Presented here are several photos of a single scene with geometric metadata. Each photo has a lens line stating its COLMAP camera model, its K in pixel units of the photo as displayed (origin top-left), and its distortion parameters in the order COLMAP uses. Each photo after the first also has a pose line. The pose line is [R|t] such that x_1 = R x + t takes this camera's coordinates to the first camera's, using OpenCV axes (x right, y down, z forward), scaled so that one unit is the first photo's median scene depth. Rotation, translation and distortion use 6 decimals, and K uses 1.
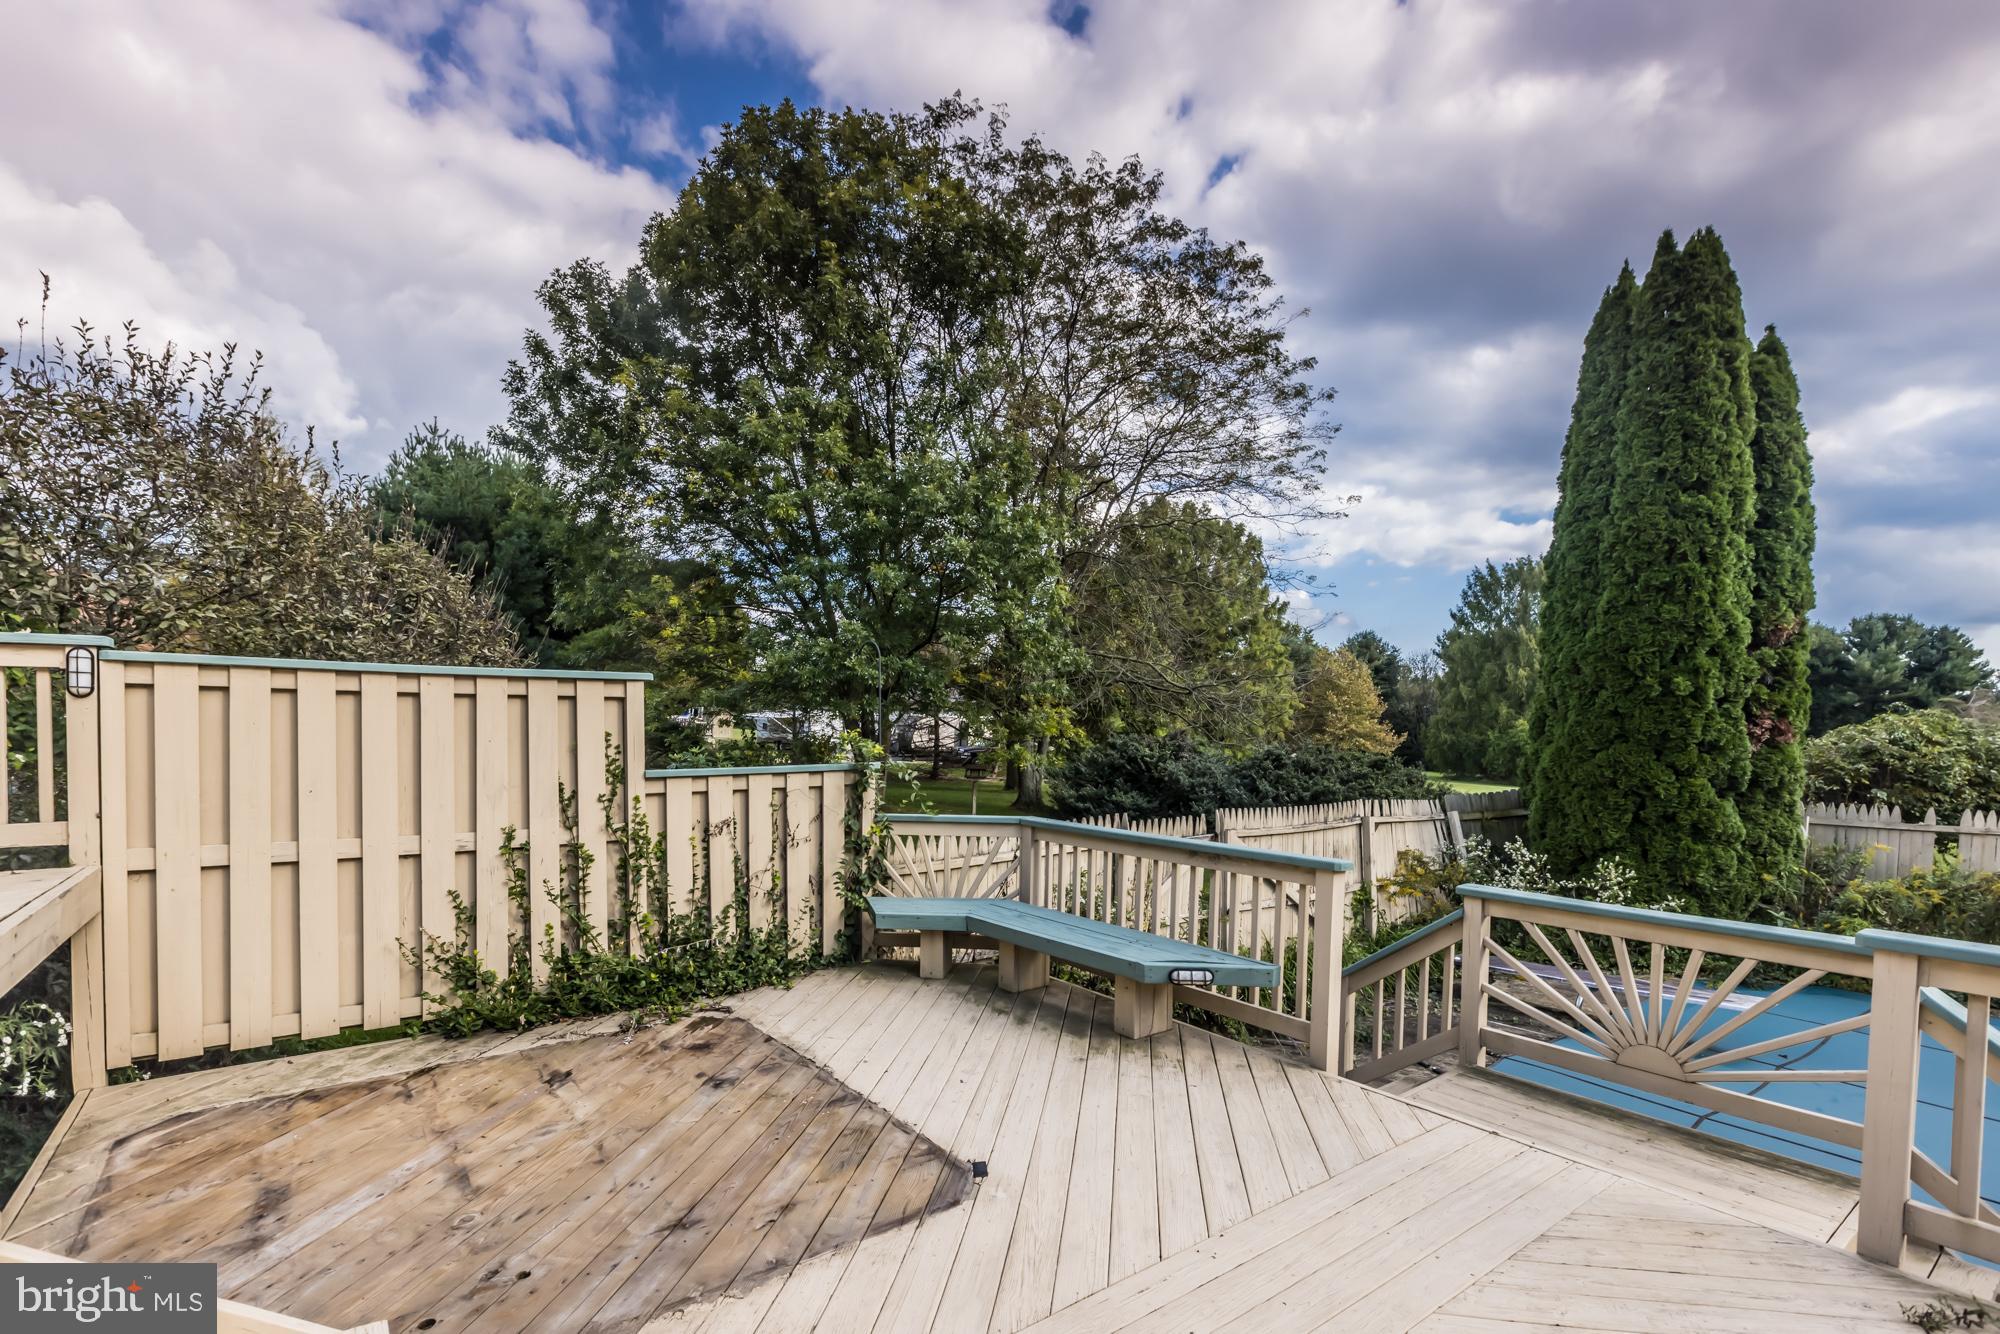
lens RADIAL K [[928.5, 0, 999.6], [0, 928.5, 752.0], [0, 0, 1]] dist [0.001301, 0.000257]
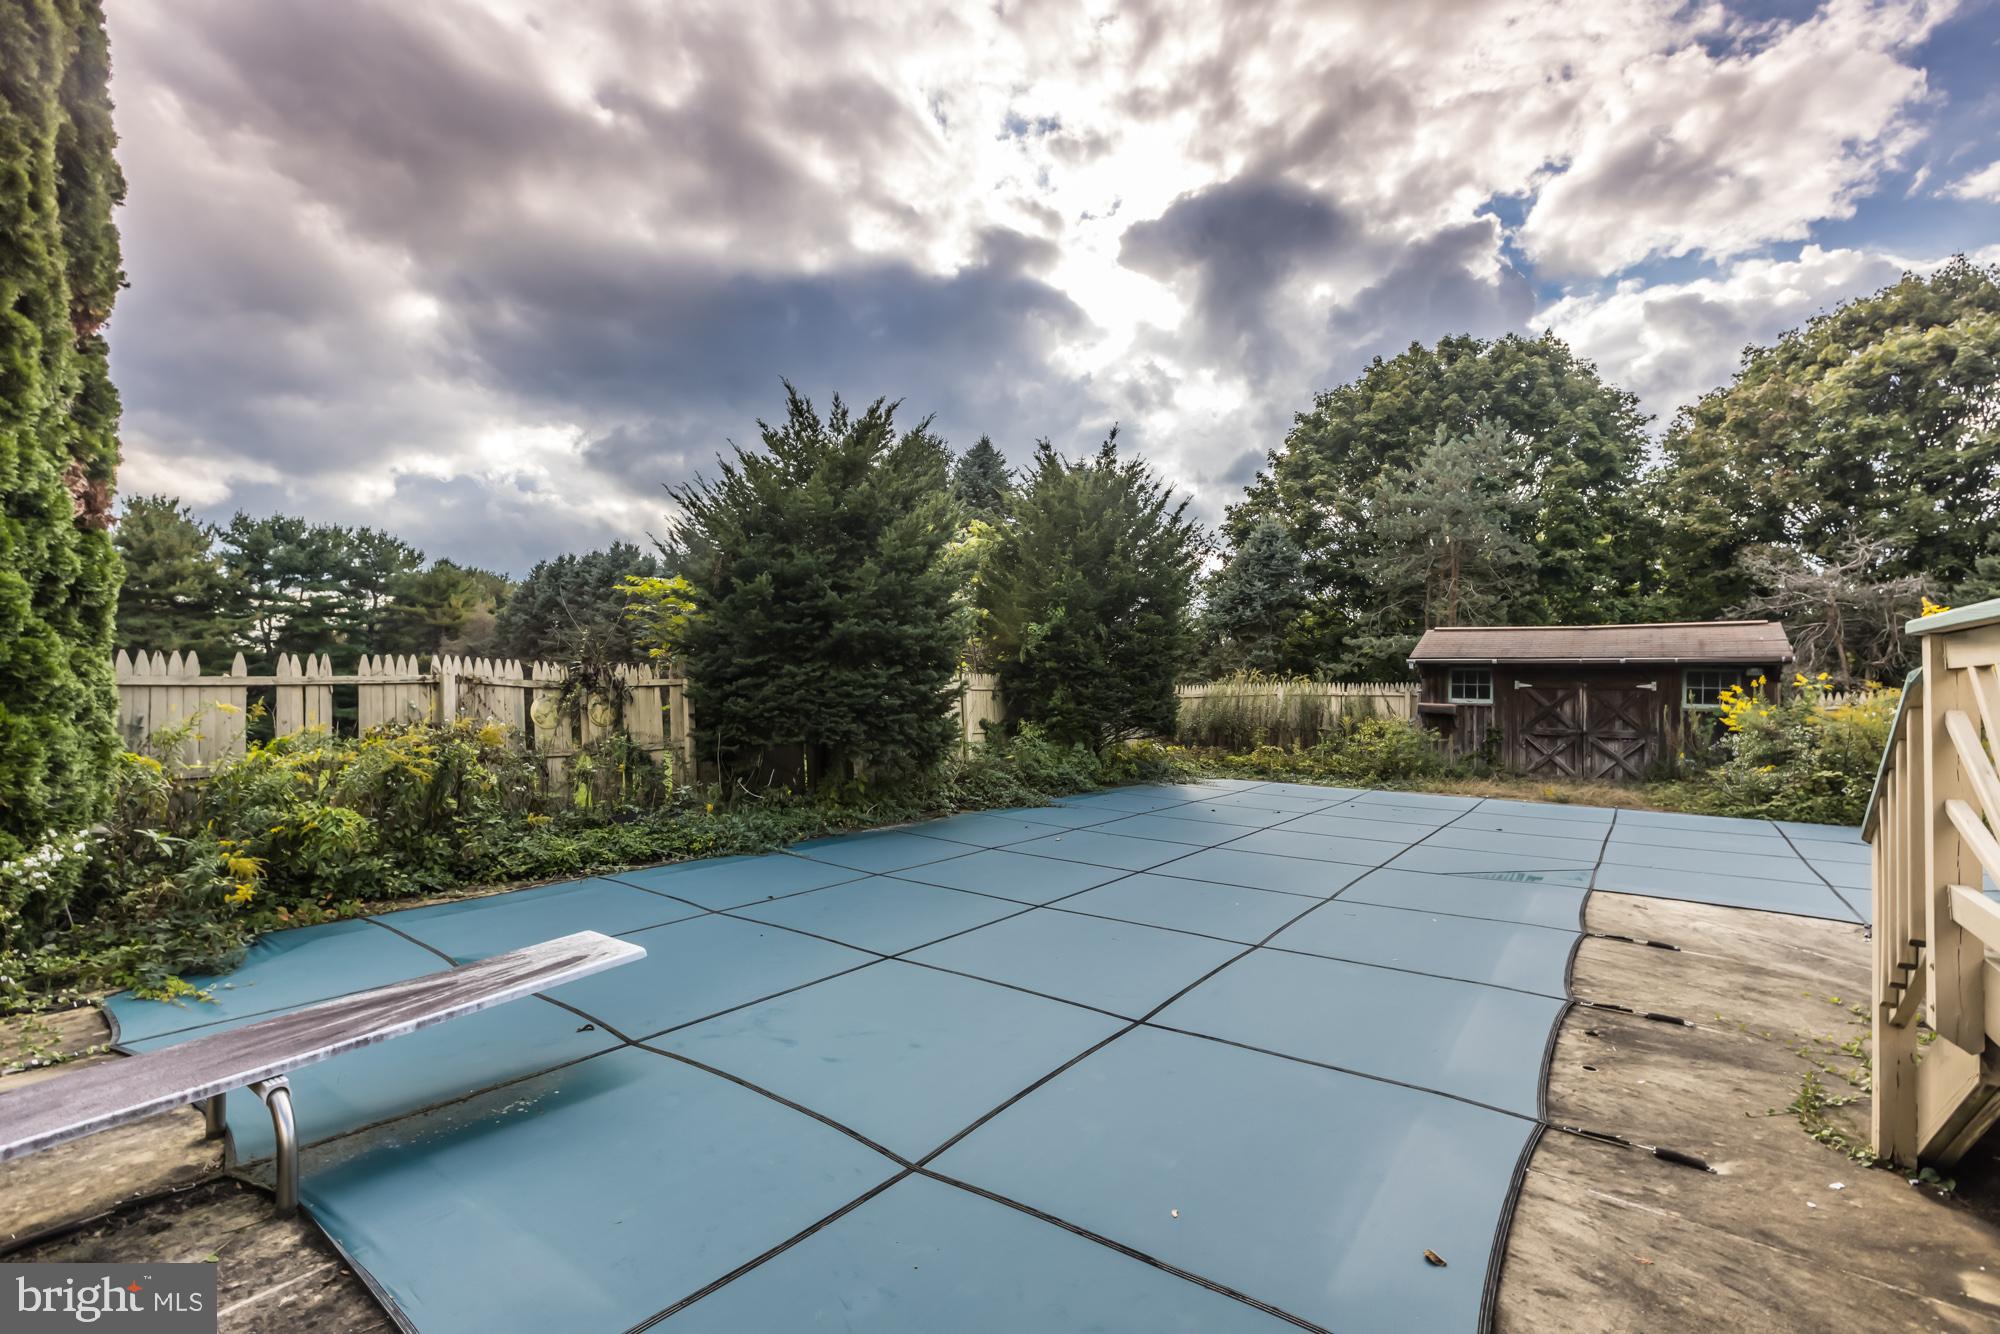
lens RADIAL K [[880.6, 0, 1004.6], [0, 880.6, 668.2], [0, 0, 1]] dist [0.001476, 0.000199]
pose [[-0.301997, 0.008884, 0.953268, 0.187440], [0.013015, 0.999902, -0.005195, 0.084445], [-0.953220, 0.010838, -0.302083, 0.661343]]
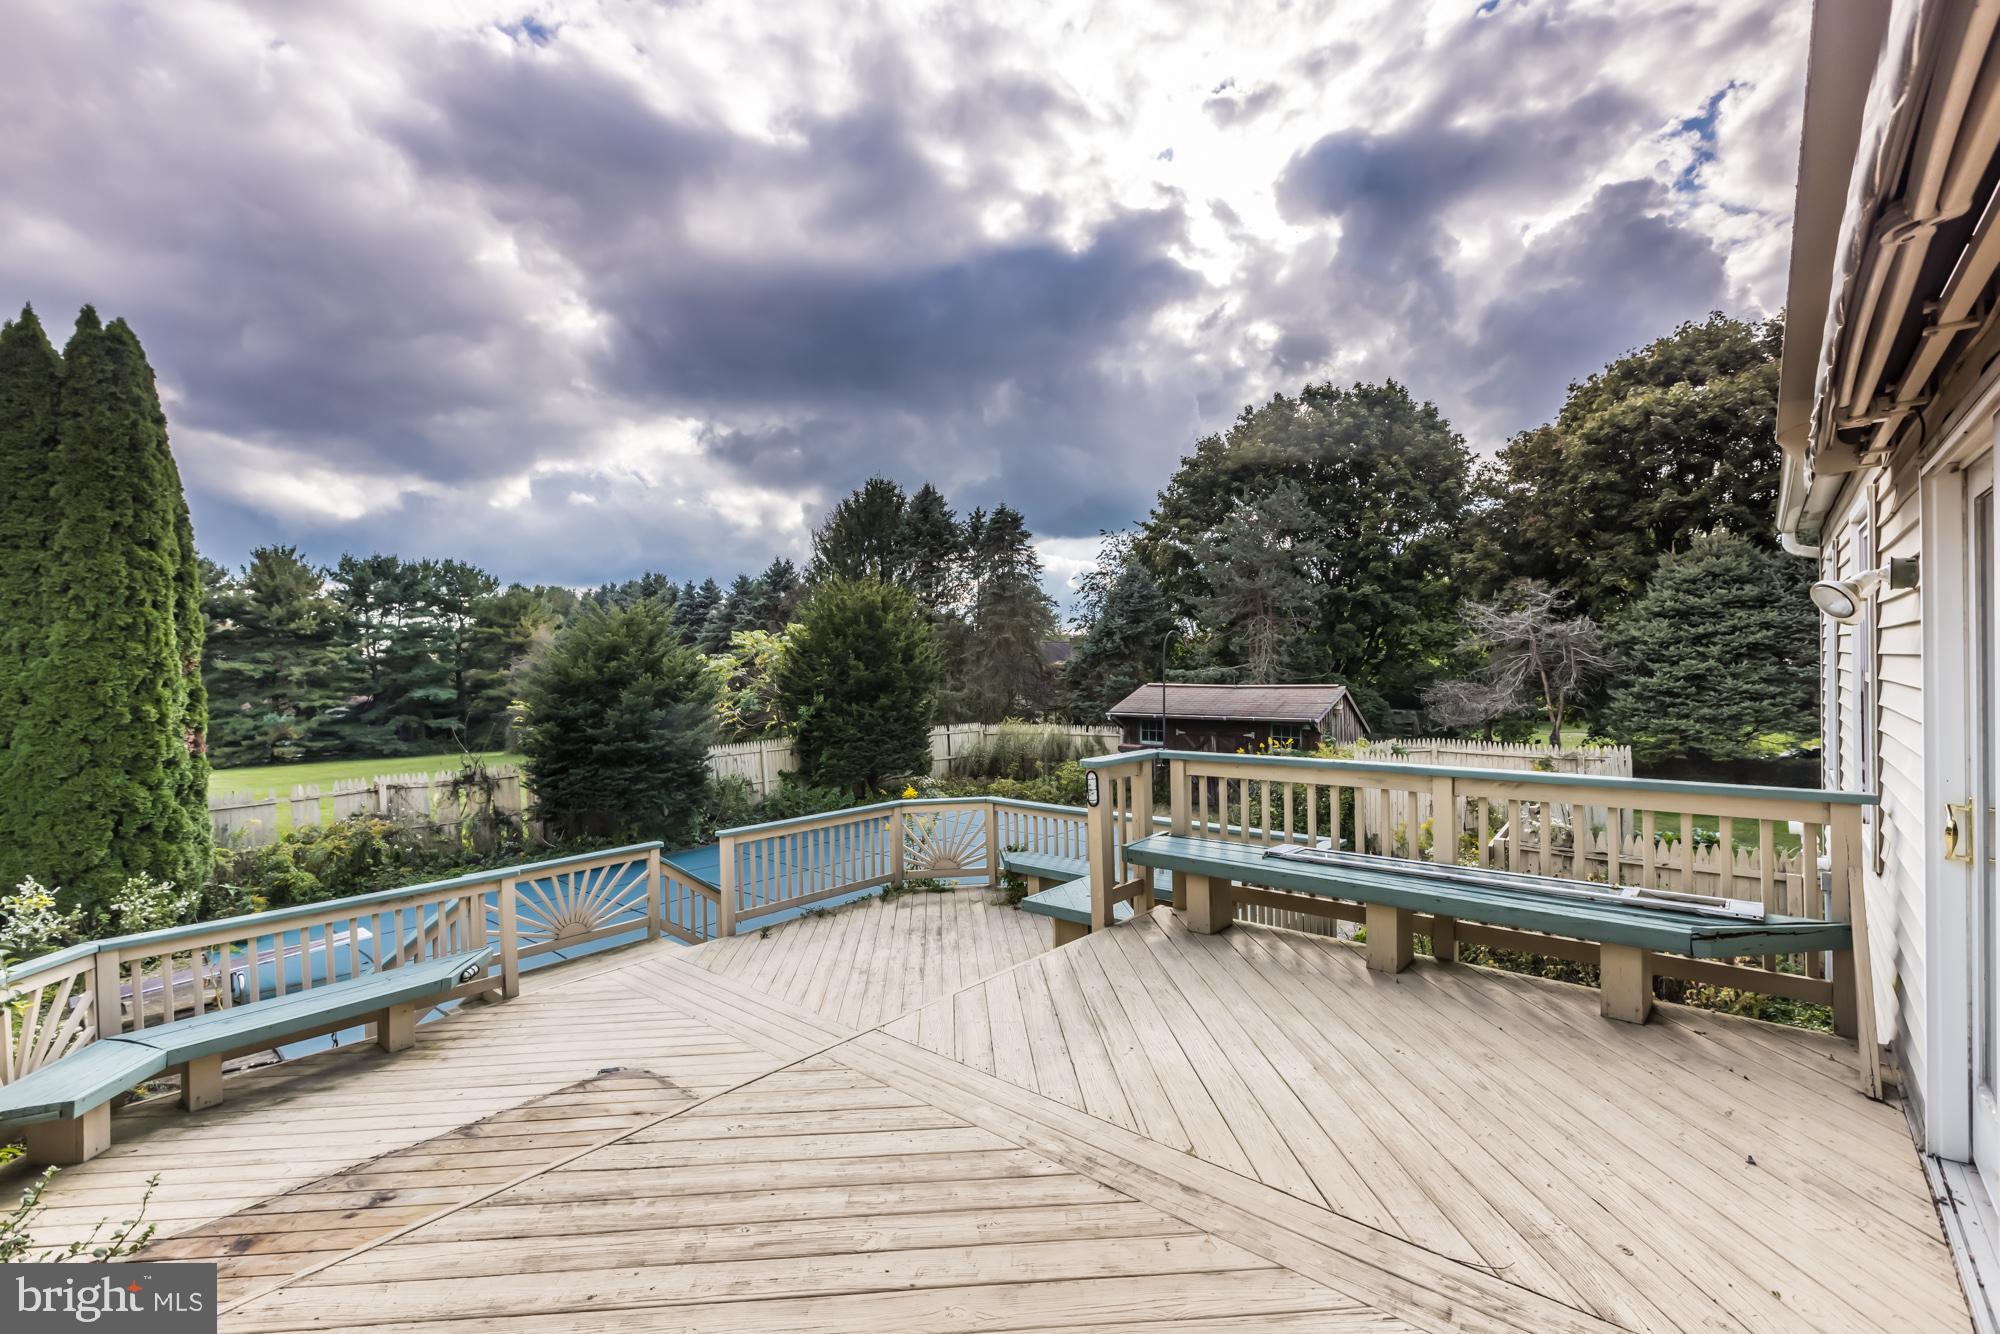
lens RADIAL K [[880.6, 0, 1004.6], [0, 880.6, 668.2], [0, 0, 1]] dist [0.001476, 0.000199]
pose [[-0.215254, -0.011331, 0.976492, -0.576127], [0.047884, 0.998607, 0.022143, -0.100449], [-0.975383, 0.051525, -0.214411, 0.186750]]
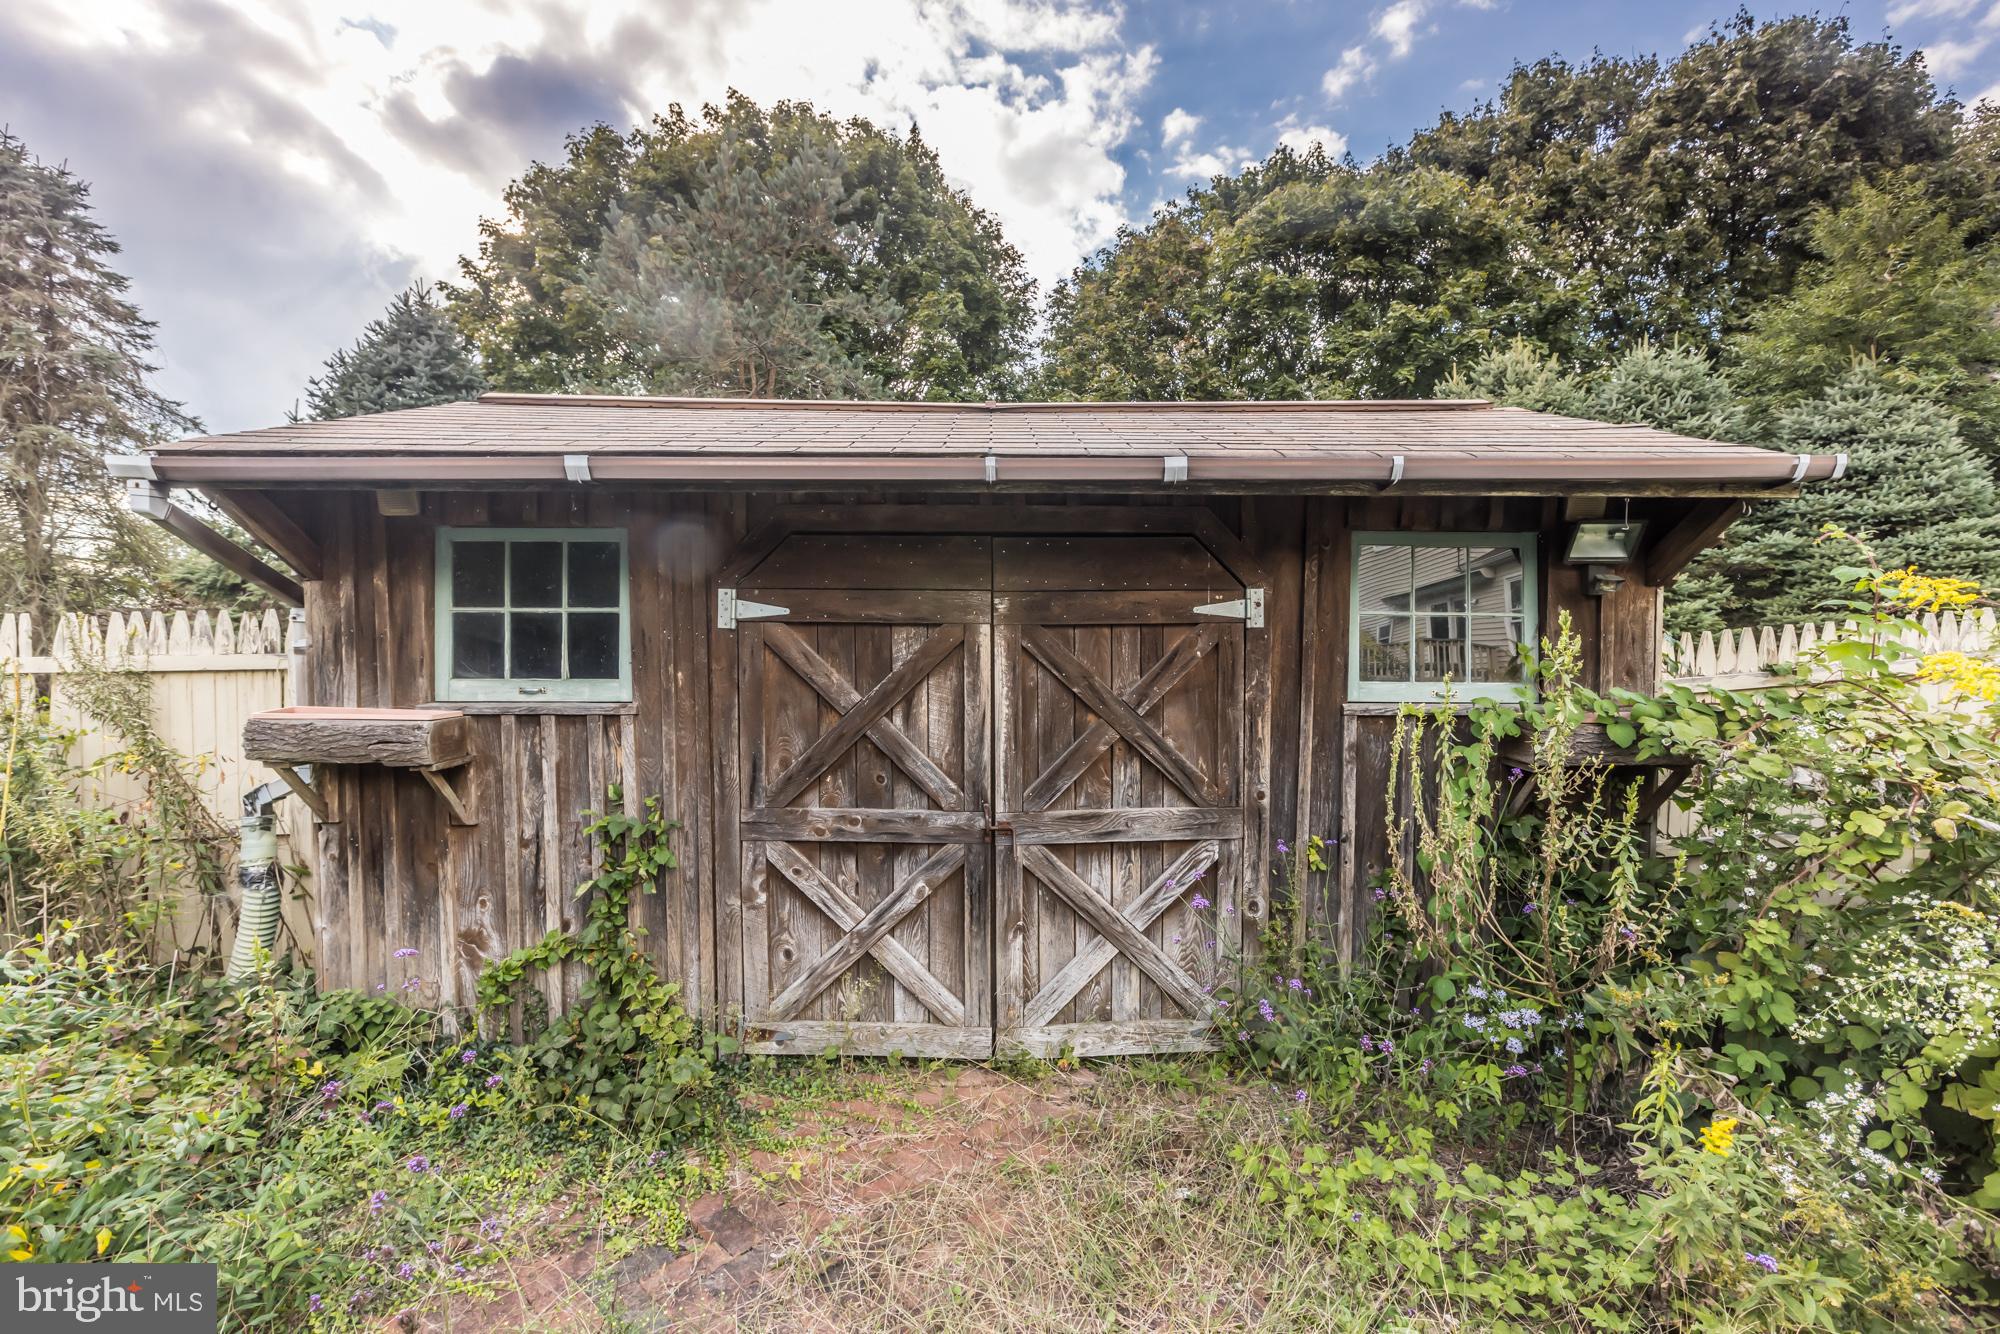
lens RADIAL K [[891.2, 0, 997.8], [0, 891.2, 673.5], [0, 0, 1]] dist [-0.000561, 0.000127]
pose [[-0.804975, -0.017099, 0.593062, 1.116740], [0.015044, 0.998675, 0.049213, 0.126467], [-0.593118, 0.048537, -0.803651, -0.457408]]
